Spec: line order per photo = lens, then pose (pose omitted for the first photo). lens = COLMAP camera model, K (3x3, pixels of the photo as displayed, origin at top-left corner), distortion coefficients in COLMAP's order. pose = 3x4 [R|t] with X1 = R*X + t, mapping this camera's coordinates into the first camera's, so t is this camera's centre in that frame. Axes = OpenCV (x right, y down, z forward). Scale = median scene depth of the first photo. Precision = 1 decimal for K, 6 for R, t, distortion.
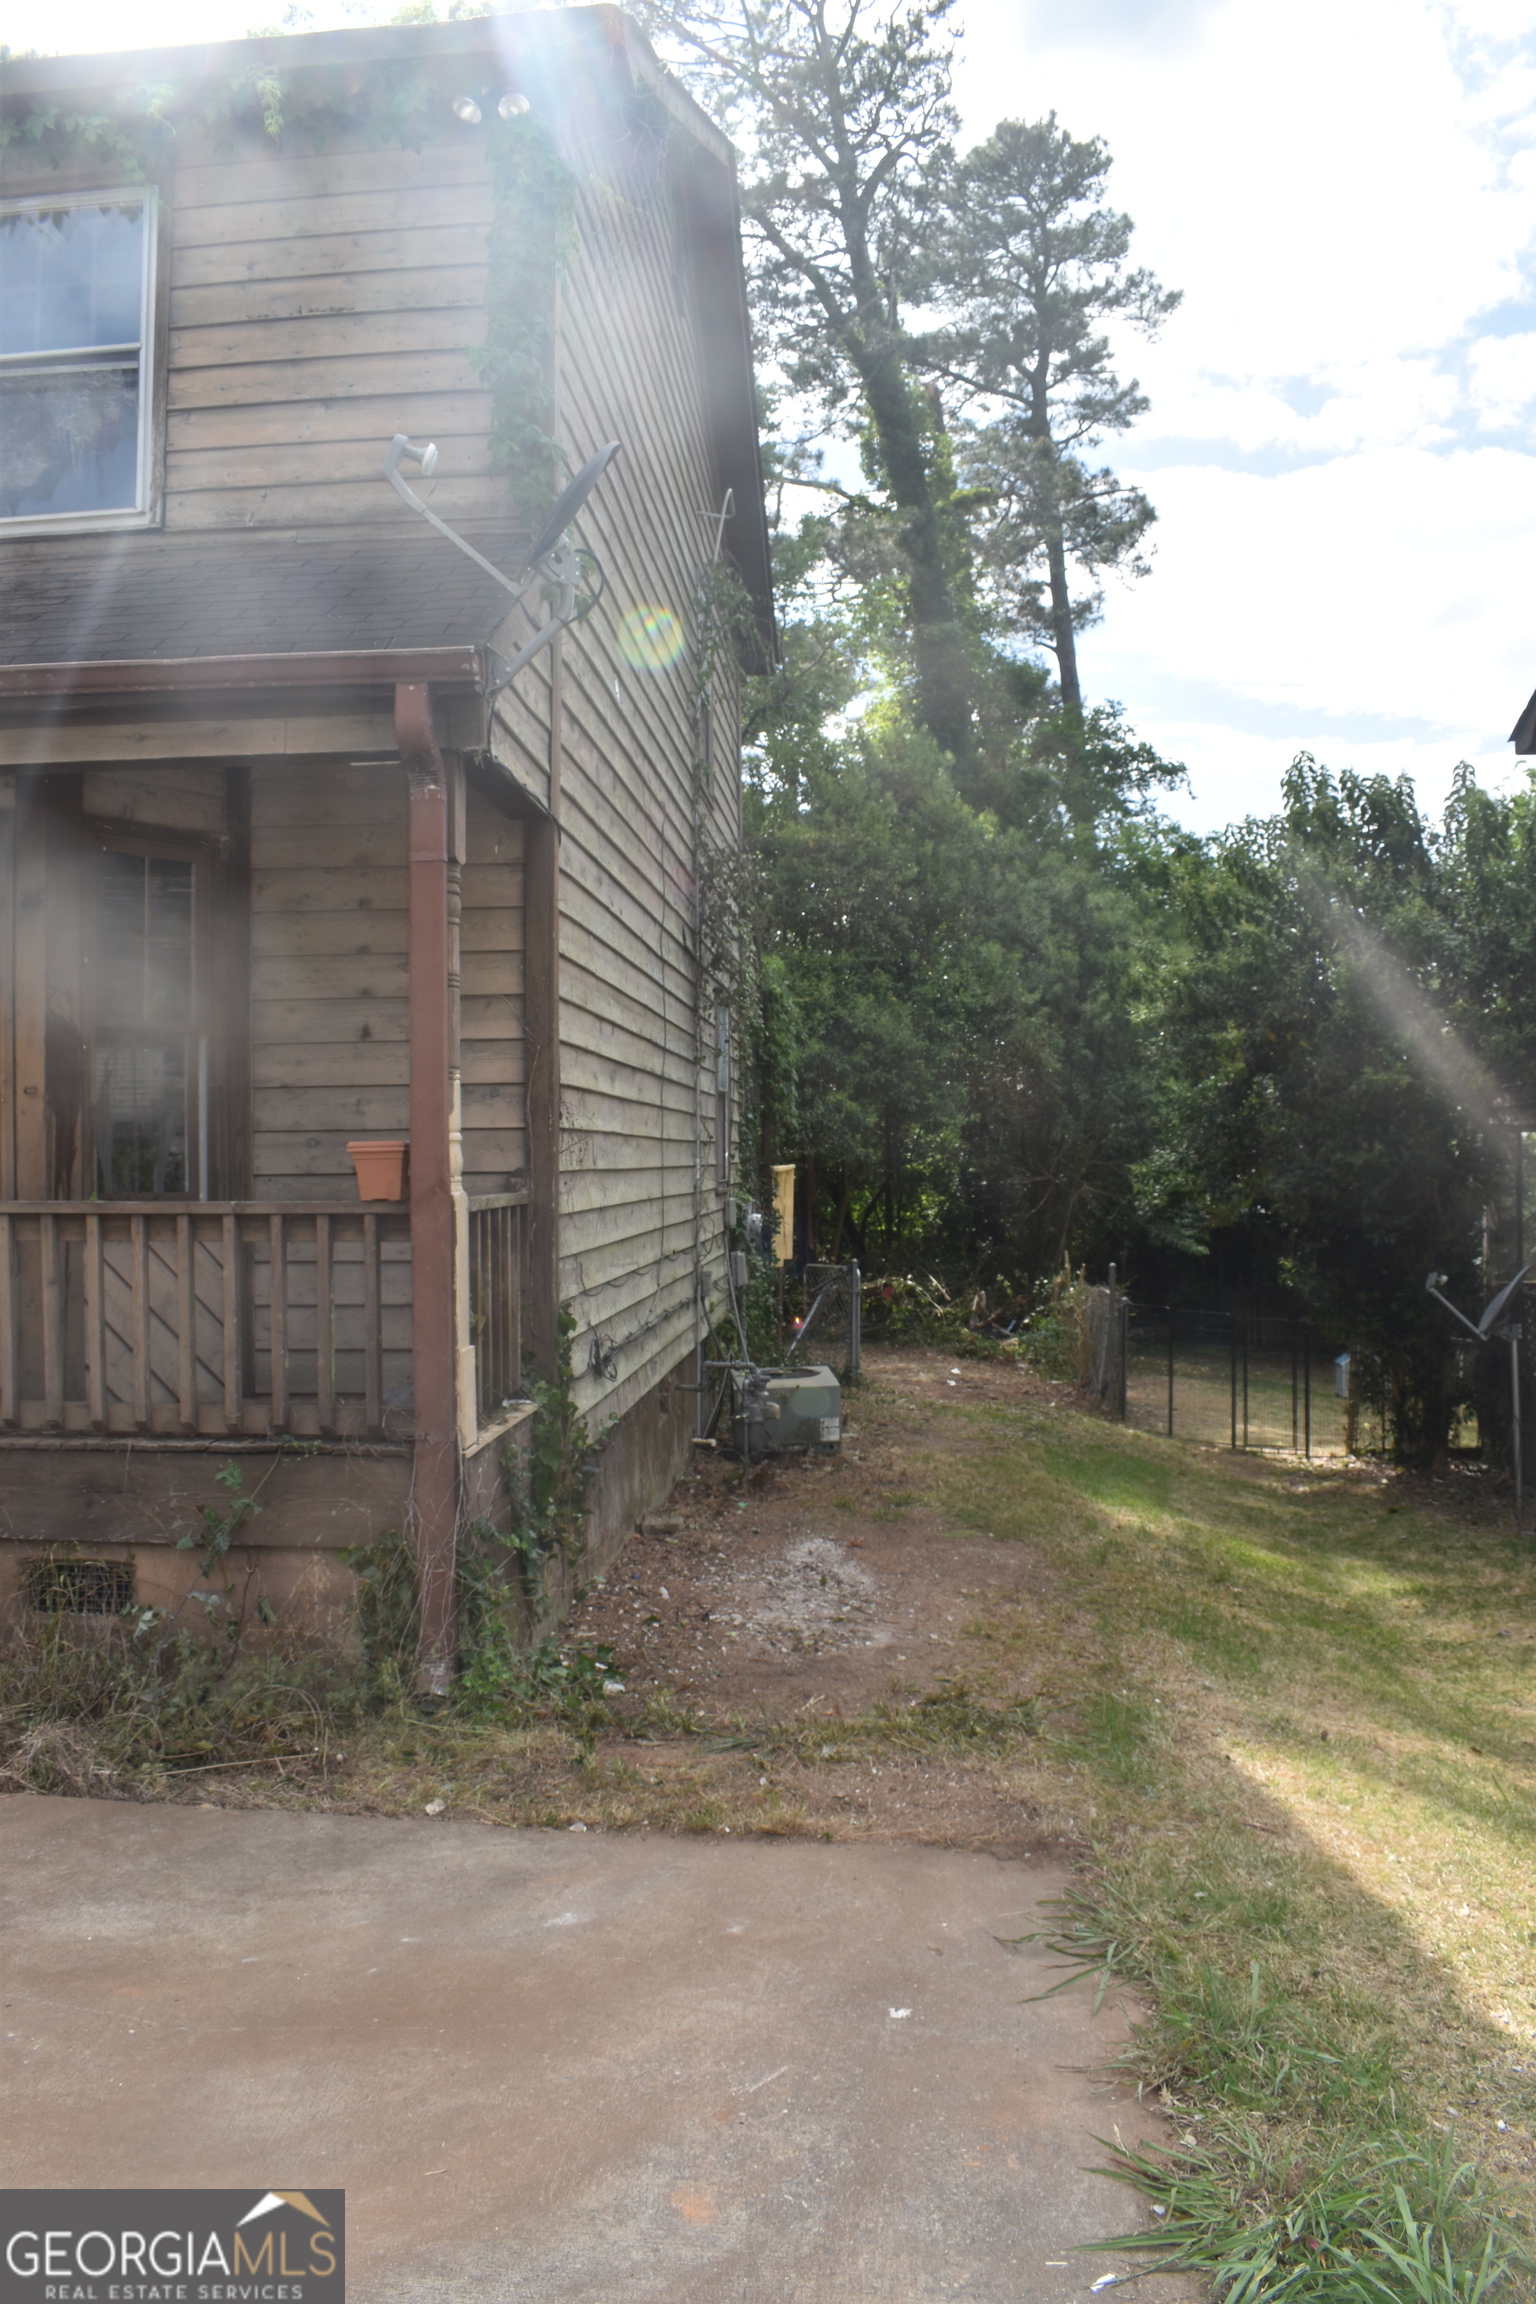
lens RADIAL K [[1793.1, 0, 768.0], [0, 1793.1, 1152.0], [0, 0, 1]] dist [-0.092035, 0.000245]
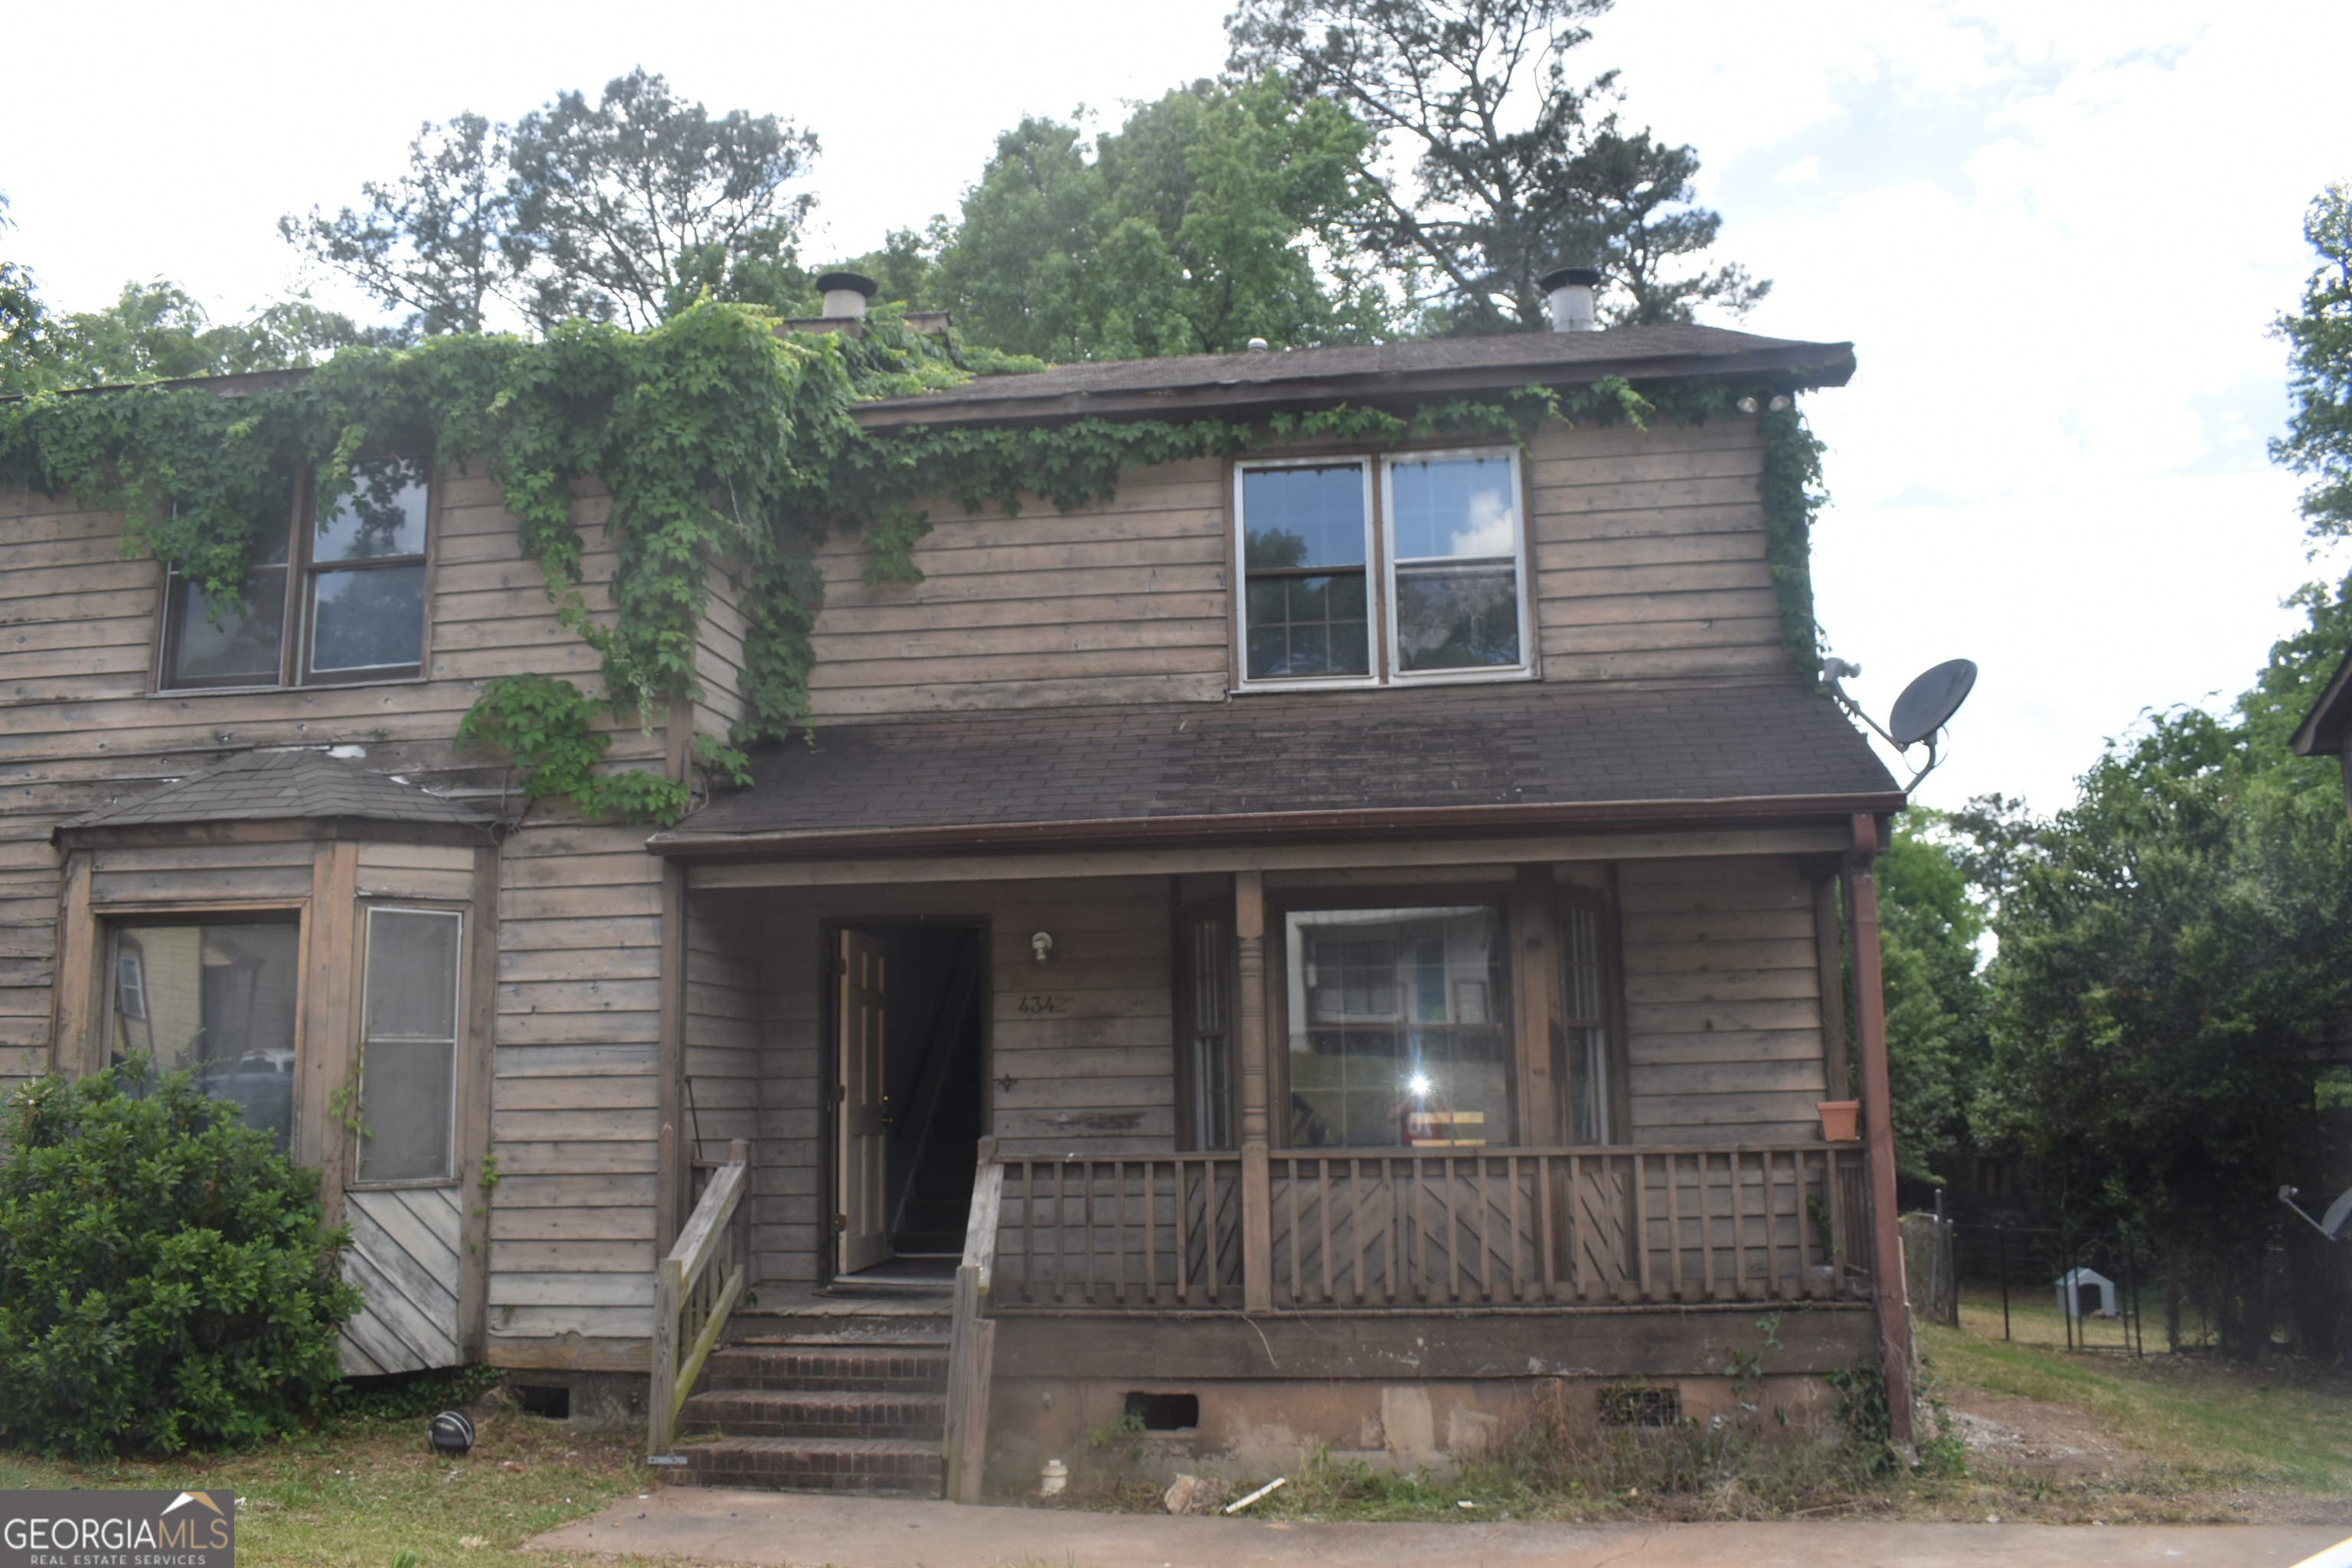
lens RADIAL K [[1830.4, 0, 1176.0], [0, 1830.4, 784.0], [0, 0, 1]] dist [-0.092035, 0.000245]
pose [[0.998364, -0.018768, -0.054004, -0.315929], [0.009528, 0.985993, -0.166516, -0.010503], [0.056373, 0.165729, 0.984559, -0.278741]]
